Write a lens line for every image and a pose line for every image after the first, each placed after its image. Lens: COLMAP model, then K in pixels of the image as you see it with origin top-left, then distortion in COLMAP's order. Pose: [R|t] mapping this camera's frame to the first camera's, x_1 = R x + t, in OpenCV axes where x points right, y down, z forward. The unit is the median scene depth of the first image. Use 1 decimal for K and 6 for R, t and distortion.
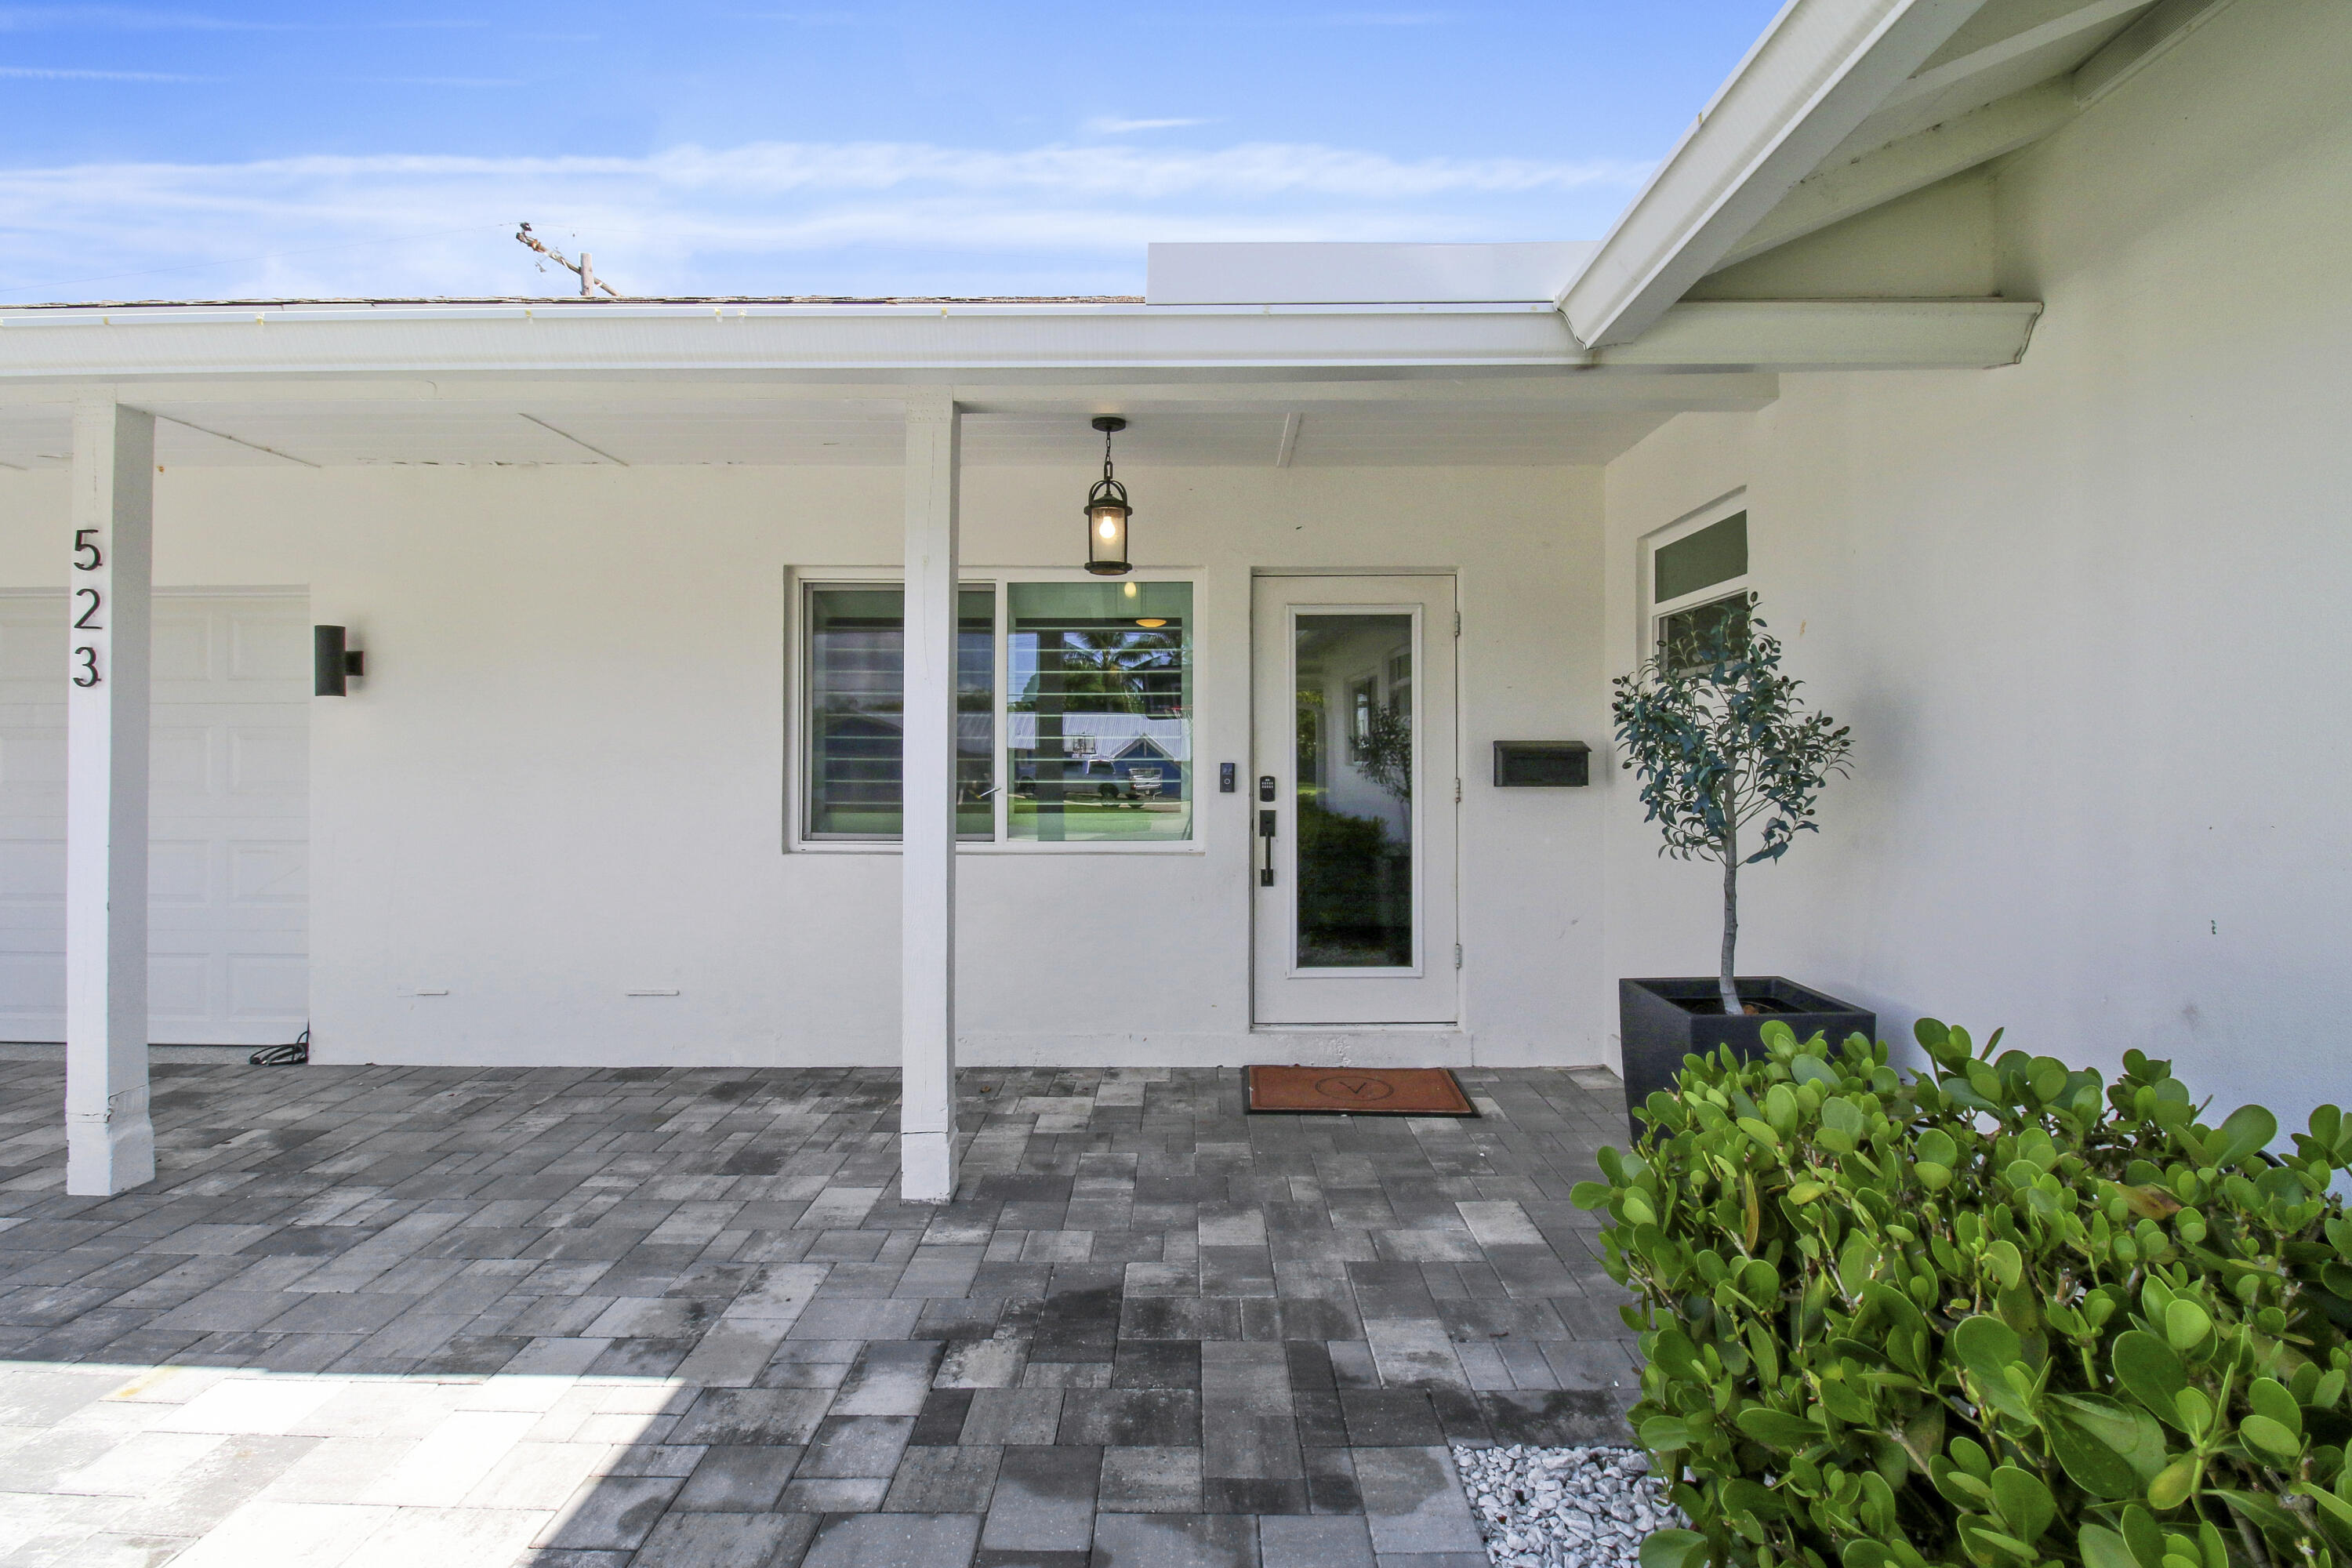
lens RADIAL K [[1109.6, 0, 1173.6], [0, 1109.6, 773.6], [0, 0, 1]] dist [-0.010184, -0.002829]
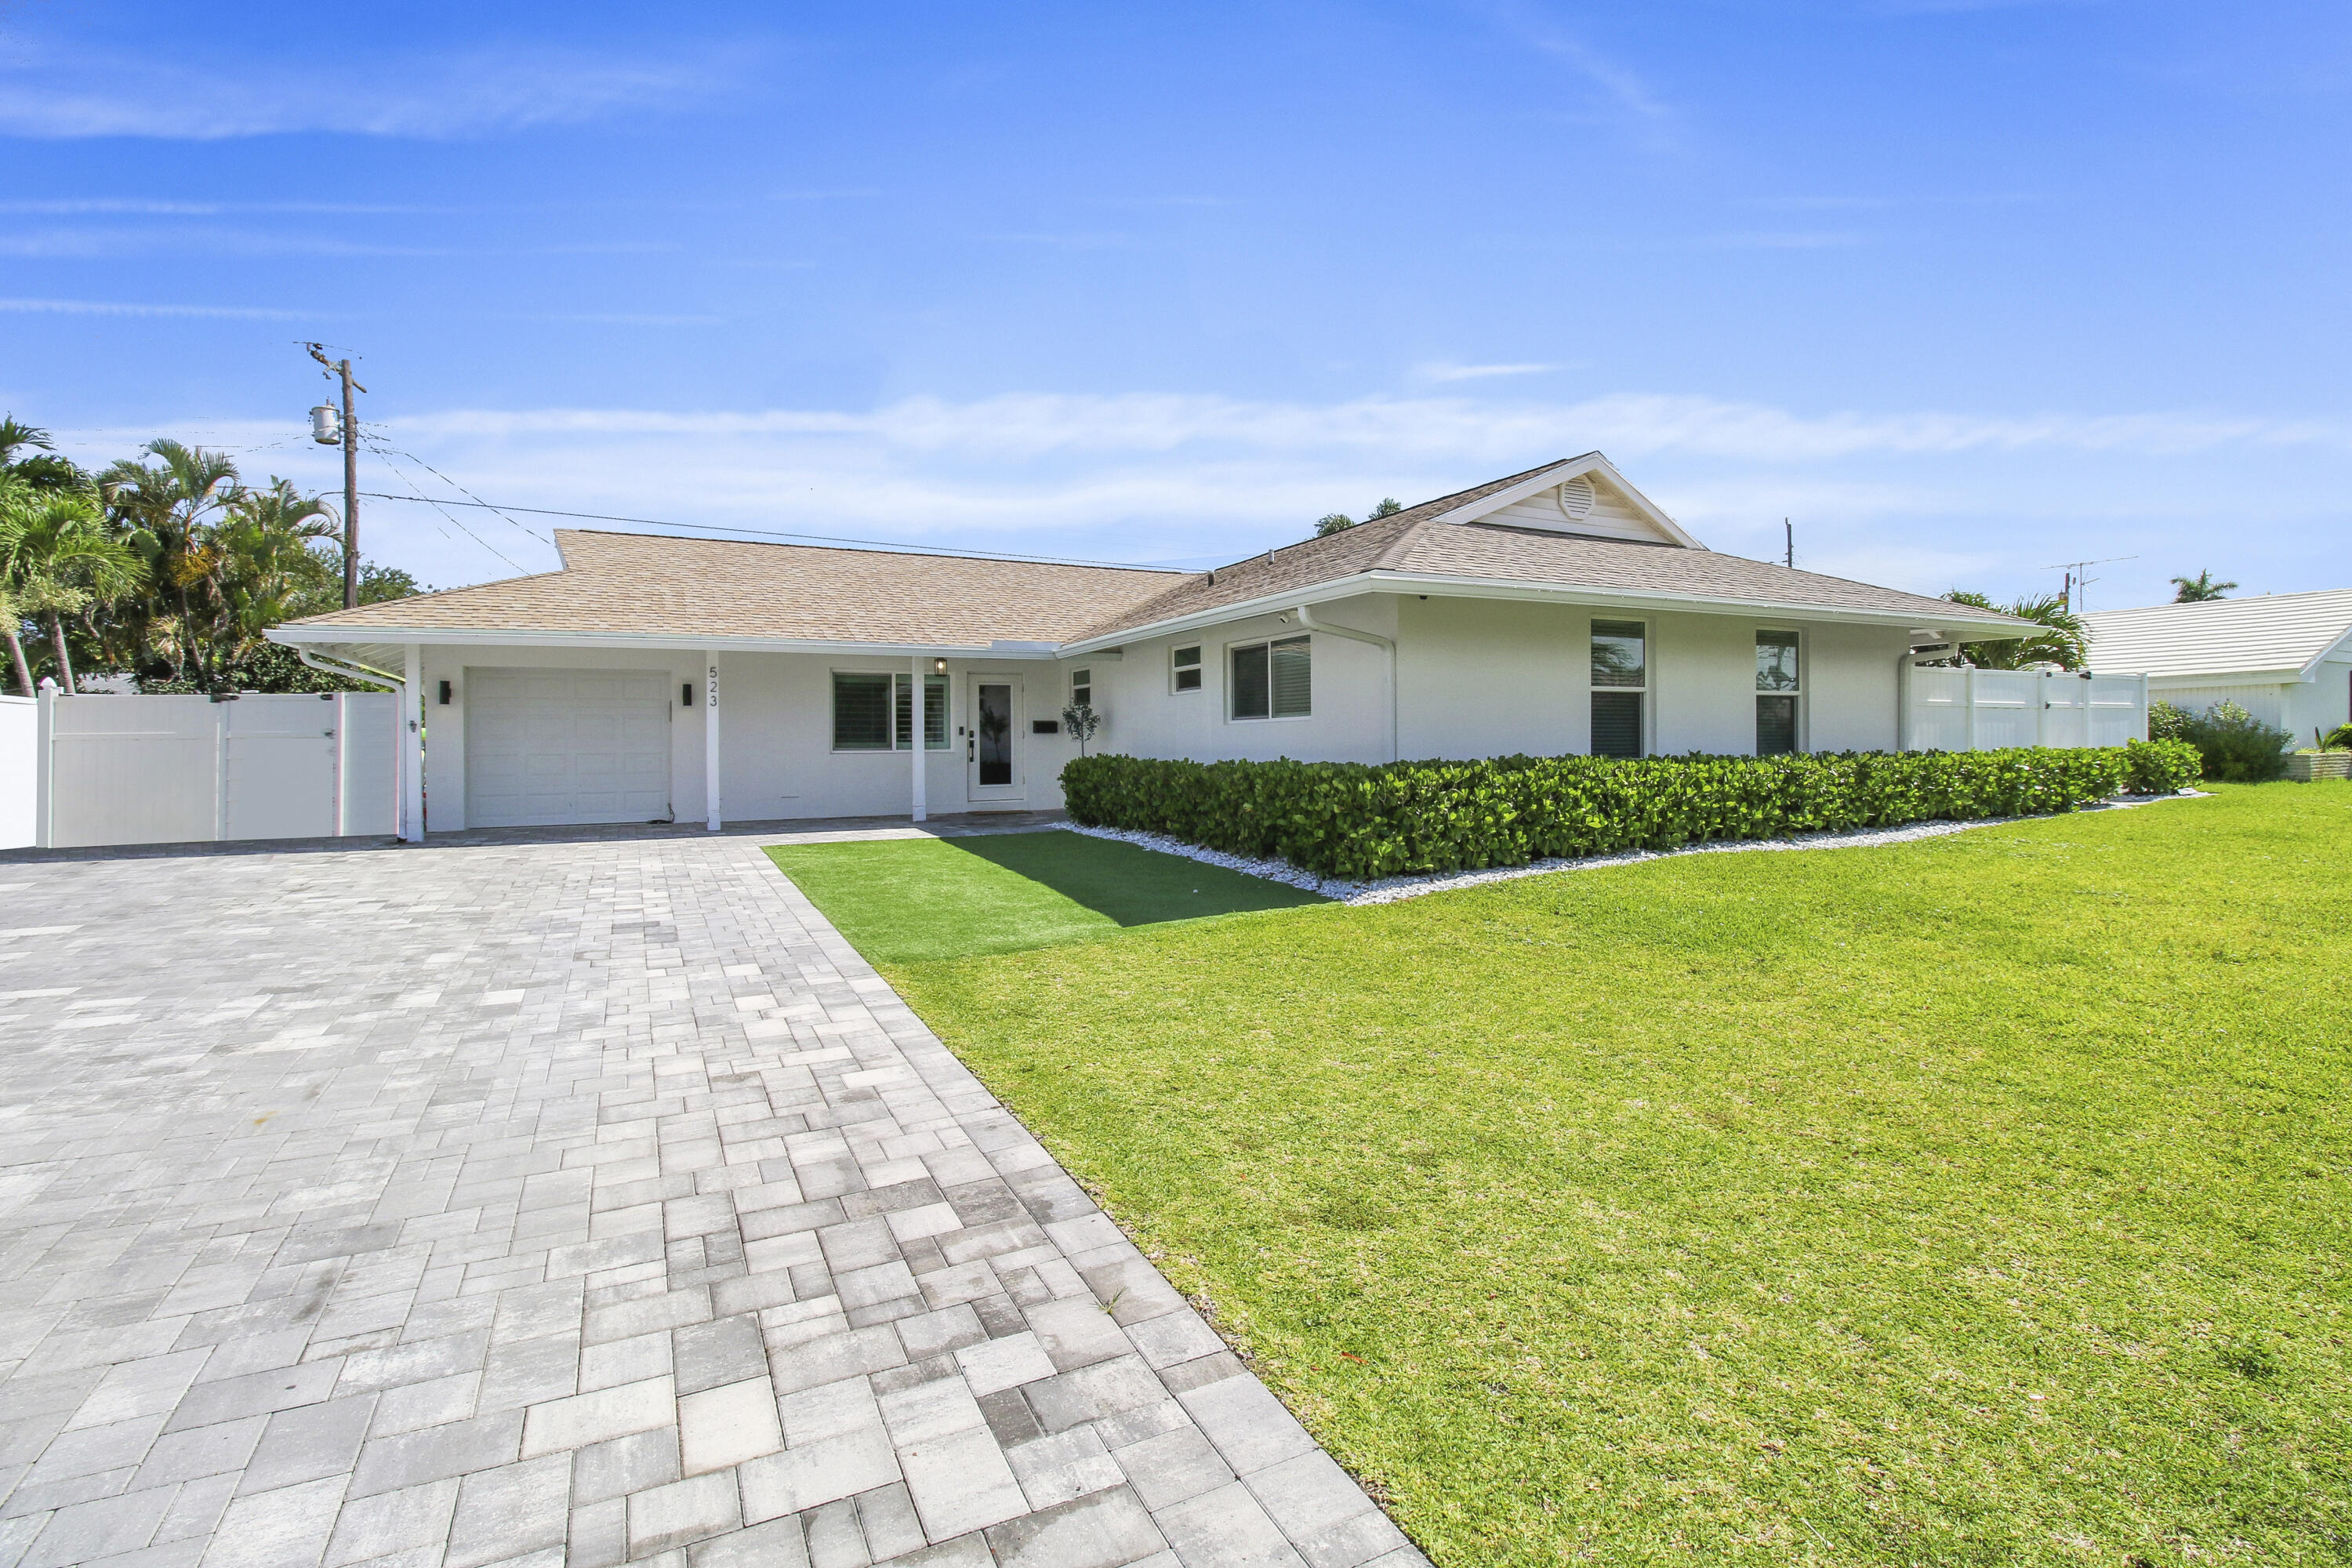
lens RADIAL K [[1109.6, 0, 1188.6], [0, 1109.6, 768.9], [0, 0, 1]] dist [-0.010184, -0.002829]
pose [[0.894526, -0.003757, 0.447000, -0.885615], [0.009964, 0.999884, -0.011535, 0.172727], [-0.446905, 0.014772, 0.894459, -2.493013]]
